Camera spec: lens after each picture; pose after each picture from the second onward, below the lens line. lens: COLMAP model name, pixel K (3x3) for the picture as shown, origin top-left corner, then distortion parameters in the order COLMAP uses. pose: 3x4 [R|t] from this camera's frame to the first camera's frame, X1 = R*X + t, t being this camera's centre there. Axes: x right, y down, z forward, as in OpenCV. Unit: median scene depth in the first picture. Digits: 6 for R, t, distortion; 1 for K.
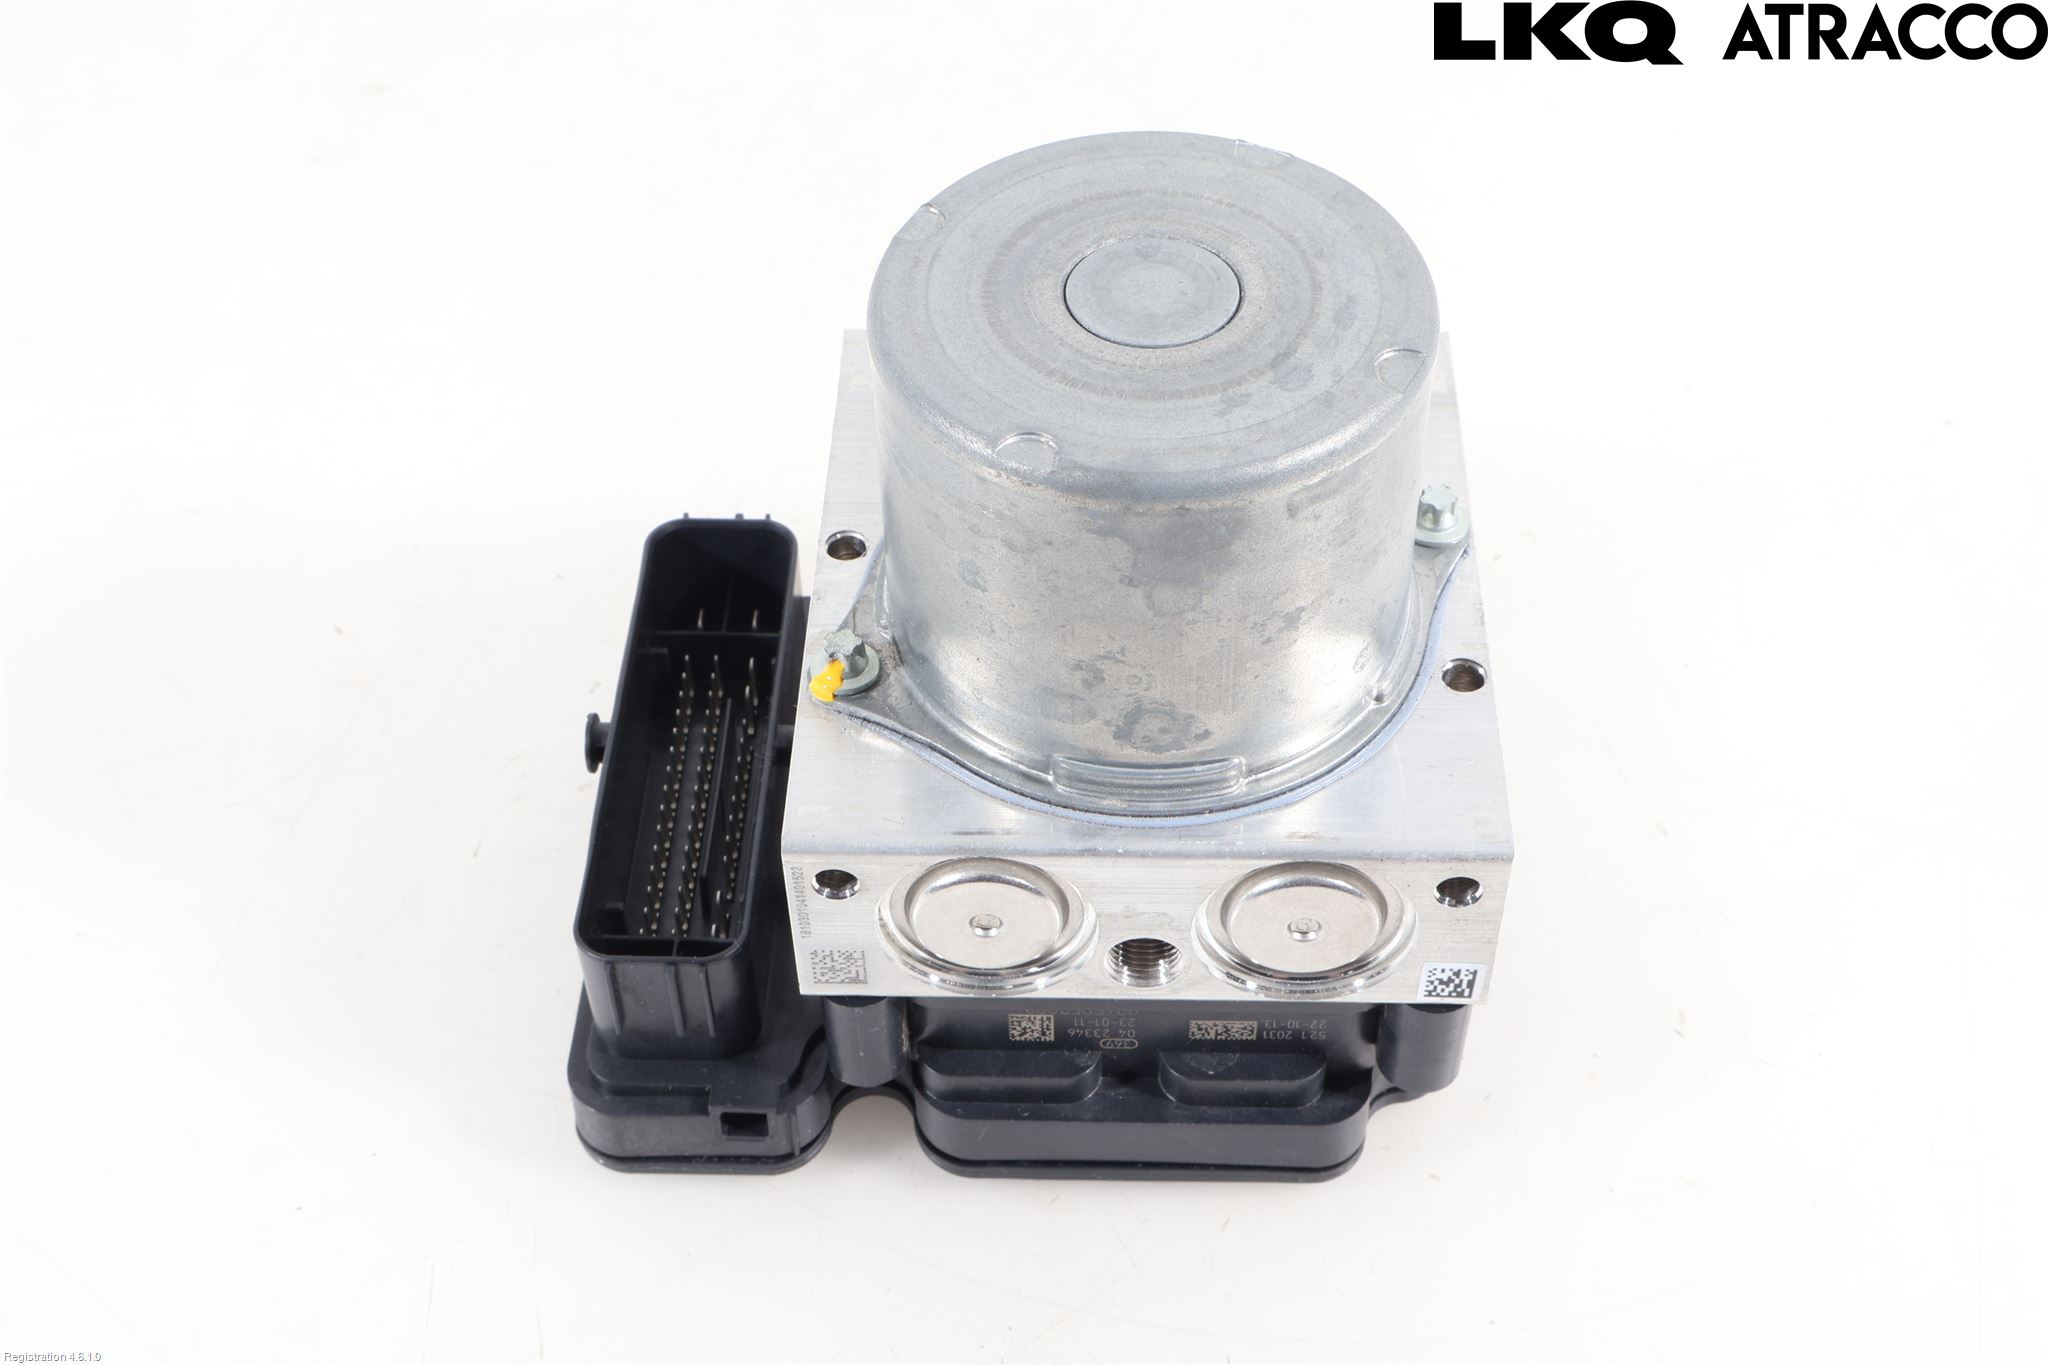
lens RADIAL K [[2632.2, 0, 1028.5], [0, 2632.2, 686.9], [0, 0, 1]] dist [-0.035956, 0.000000]
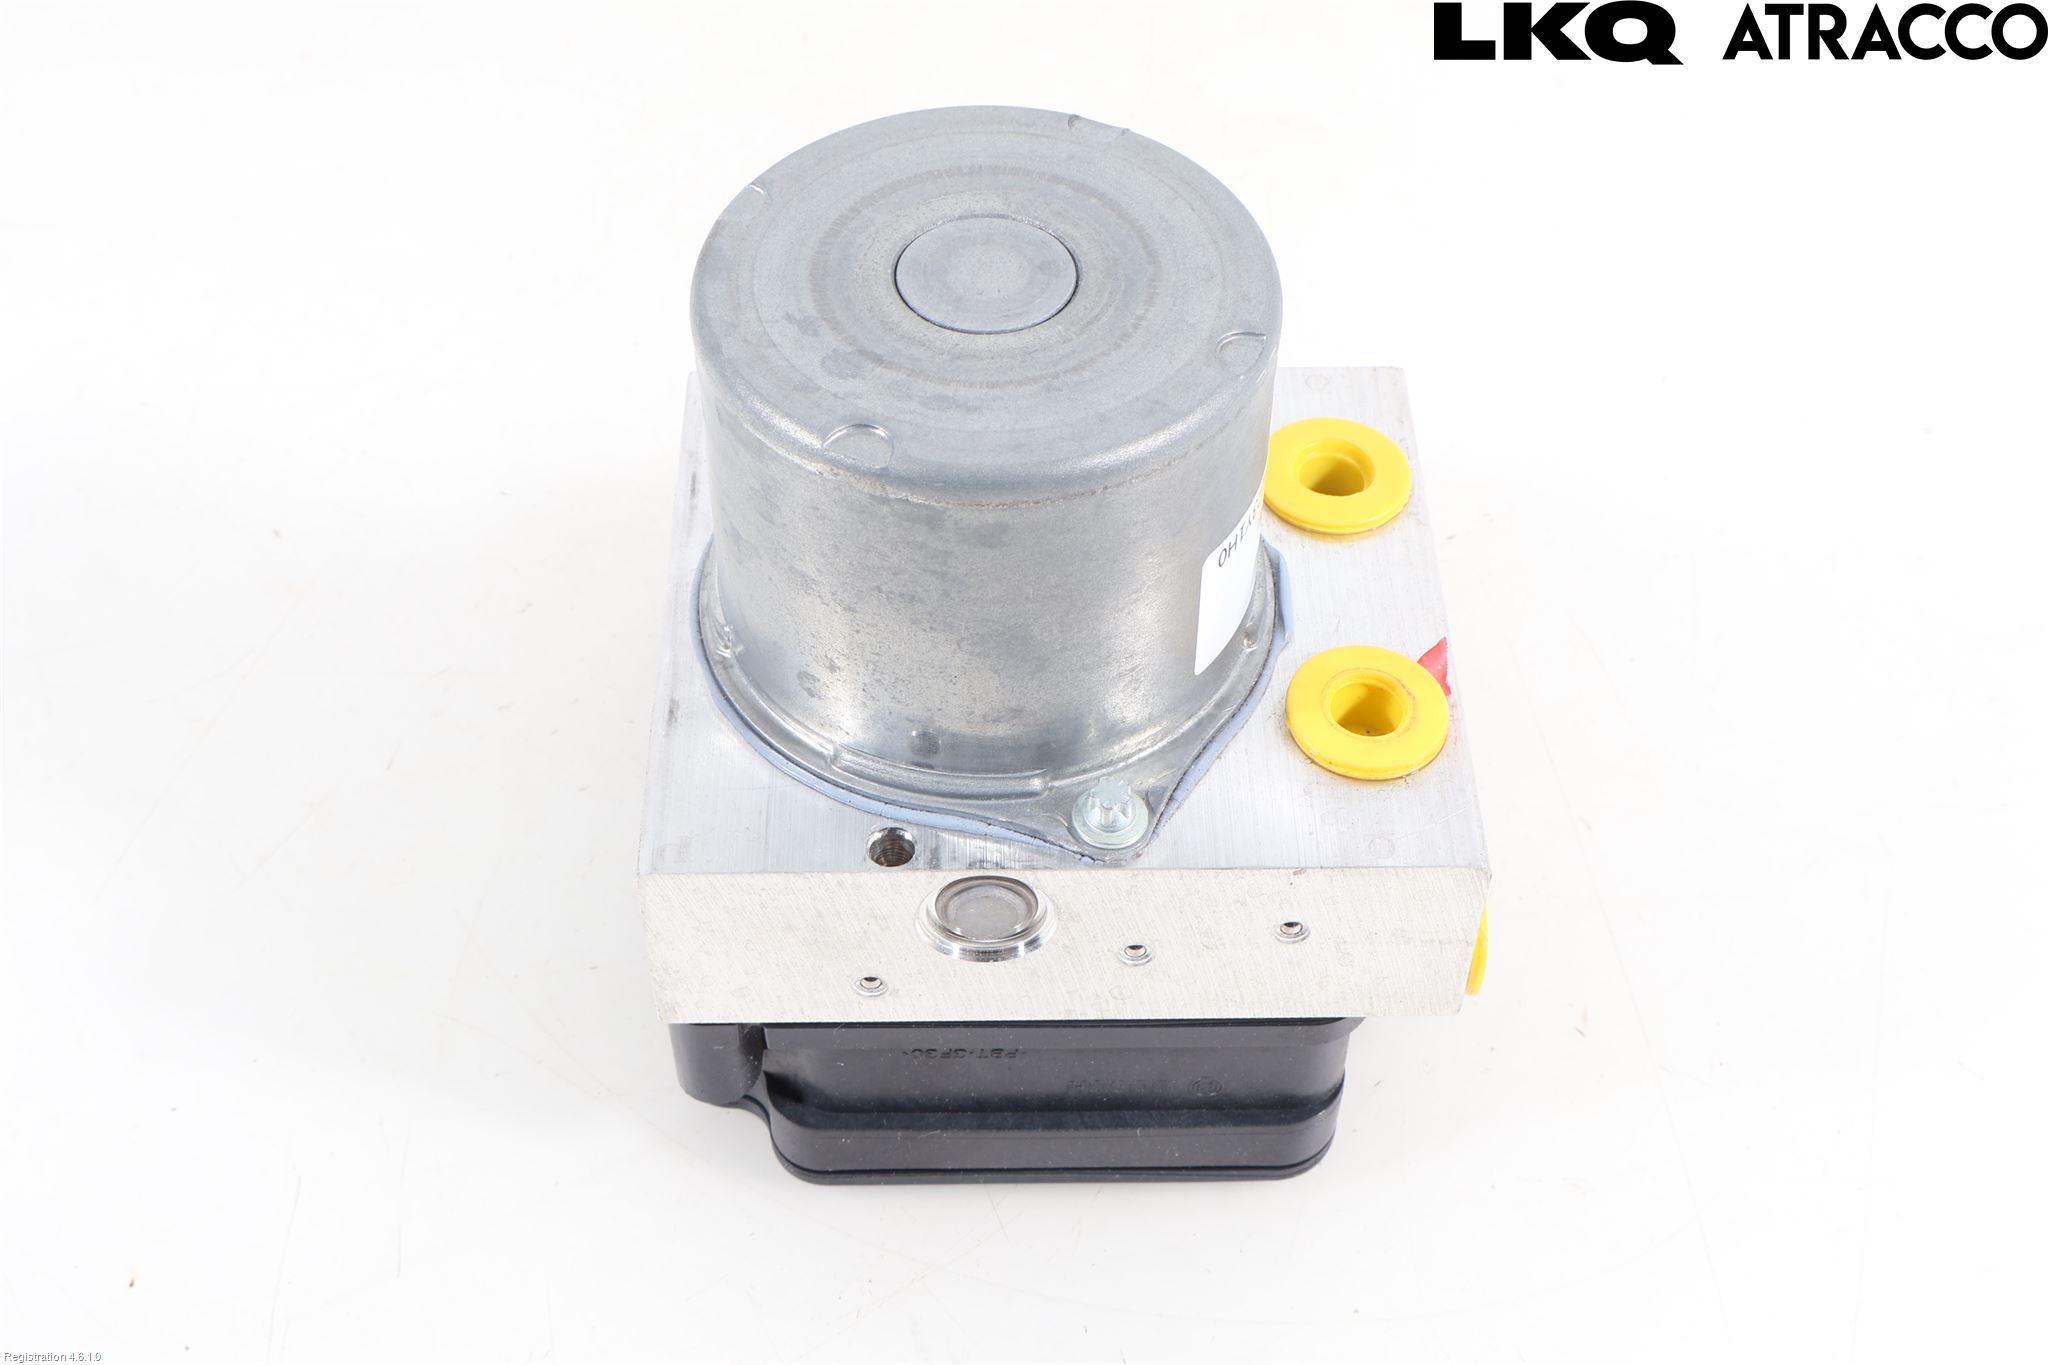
lens RADIAL K [[2632.2, 0, 1030.4], [0, 2632.2, 681.5], [0, 0, 1]] dist [-0.035956, 0.000000]
pose [[0.052137, 0.754985, -0.653666, 0.805463], [-0.734391, 0.472541, 0.487210, -0.571142], [0.676721, 0.454645, 0.579091, 0.526035]]
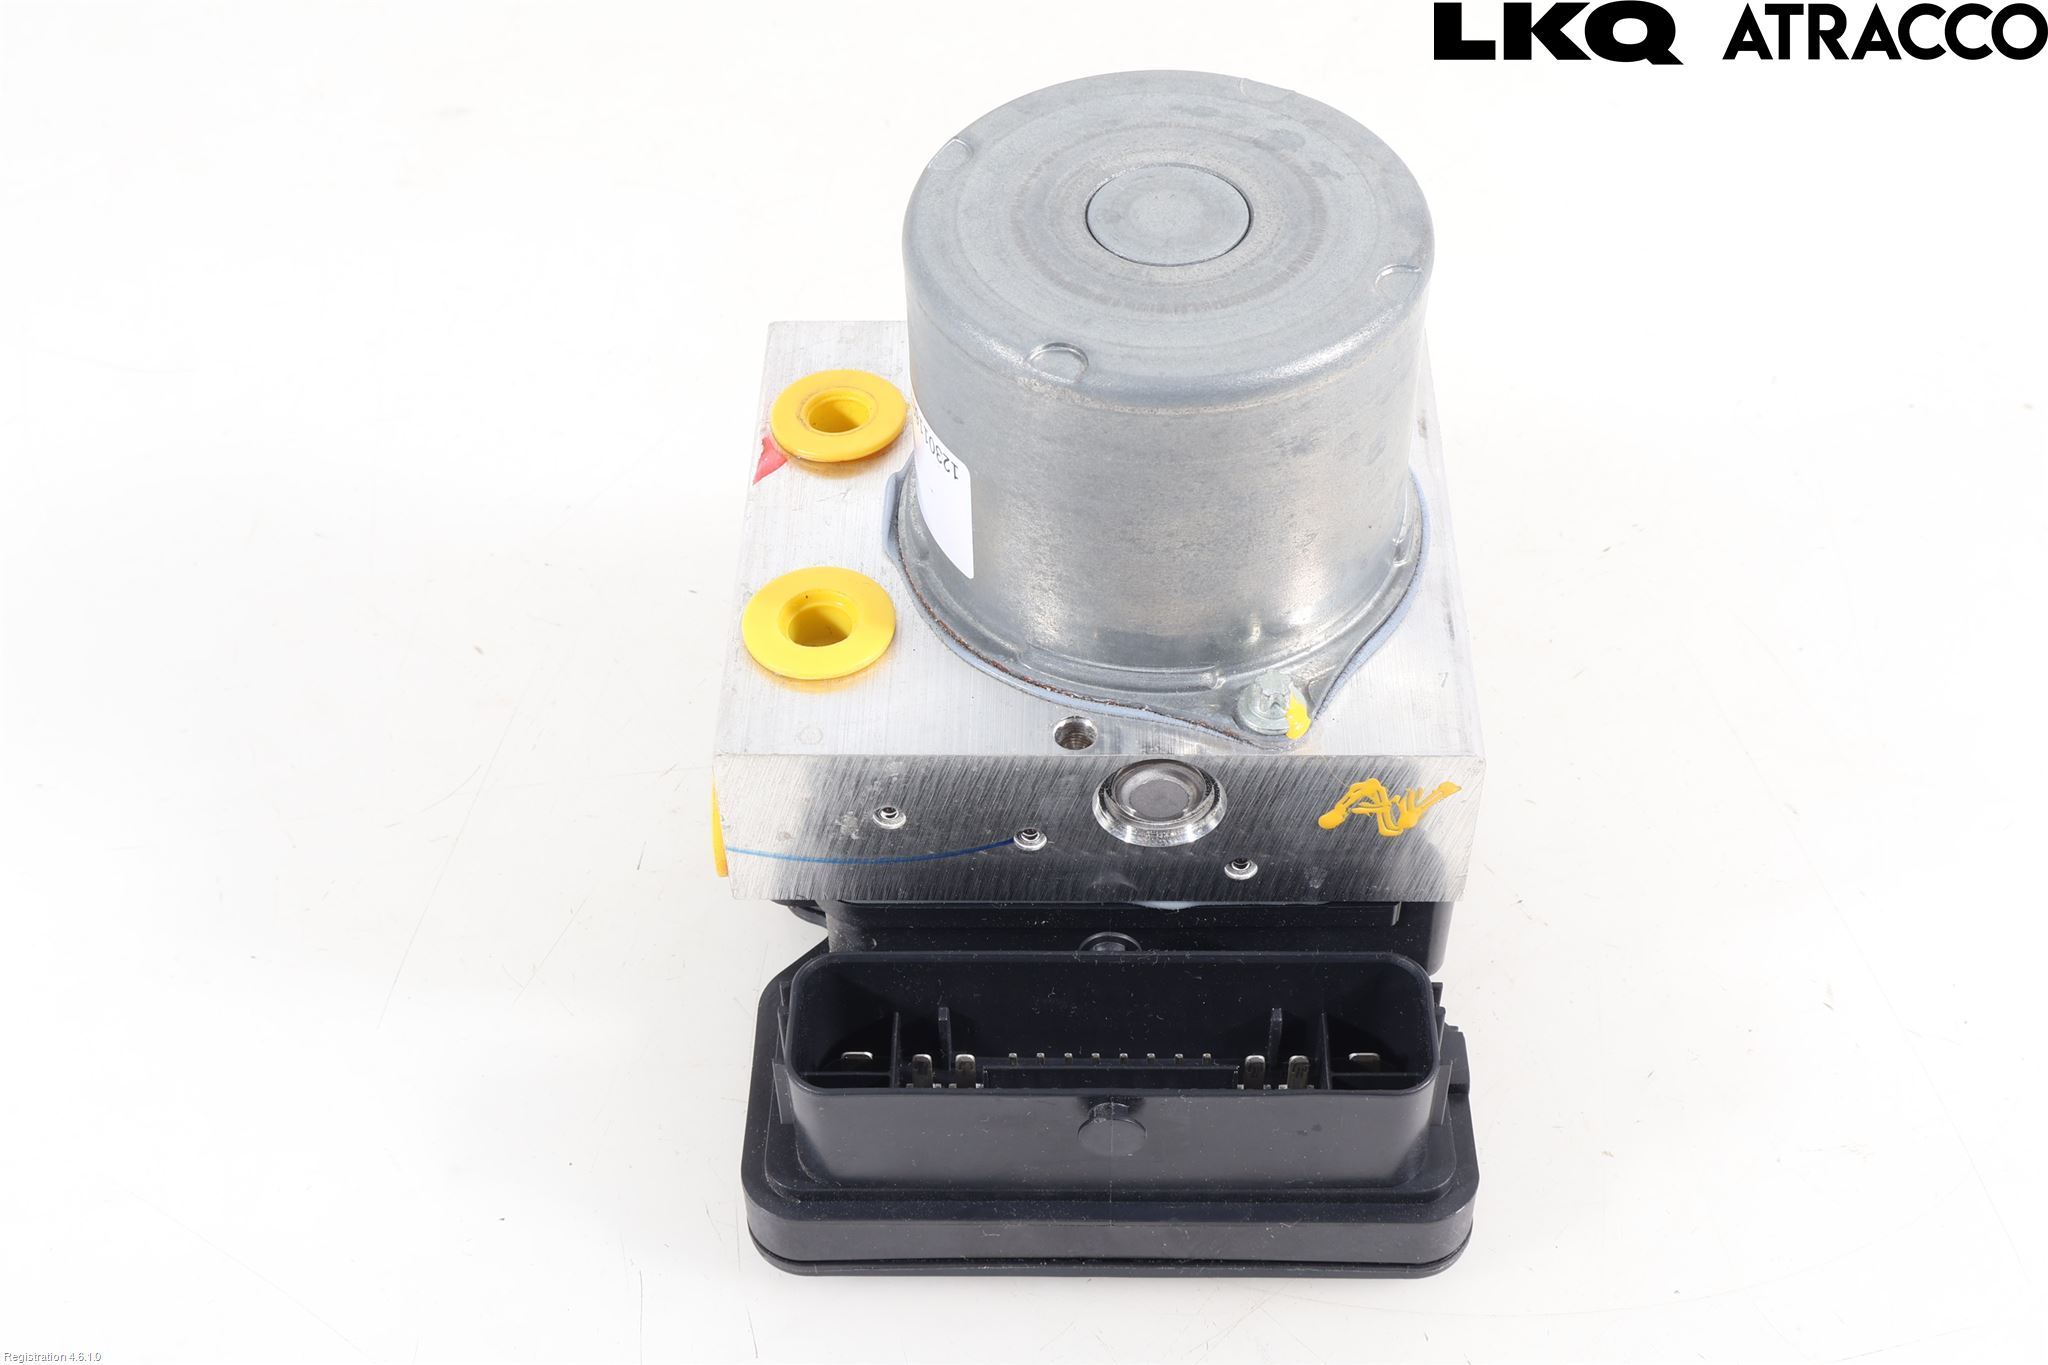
lens RADIAL K [[2632.2, 0, 1025.8], [0, 2632.2, 680.4], [0, 0, 1]] dist [-0.035956, 0.000000]
pose [[-0.017441, -0.714796, 0.699116, -0.855186], [0.736963, 0.463351, 0.492129, -0.645273], [-0.675708, 0.523806, 0.518696, 0.588014]]
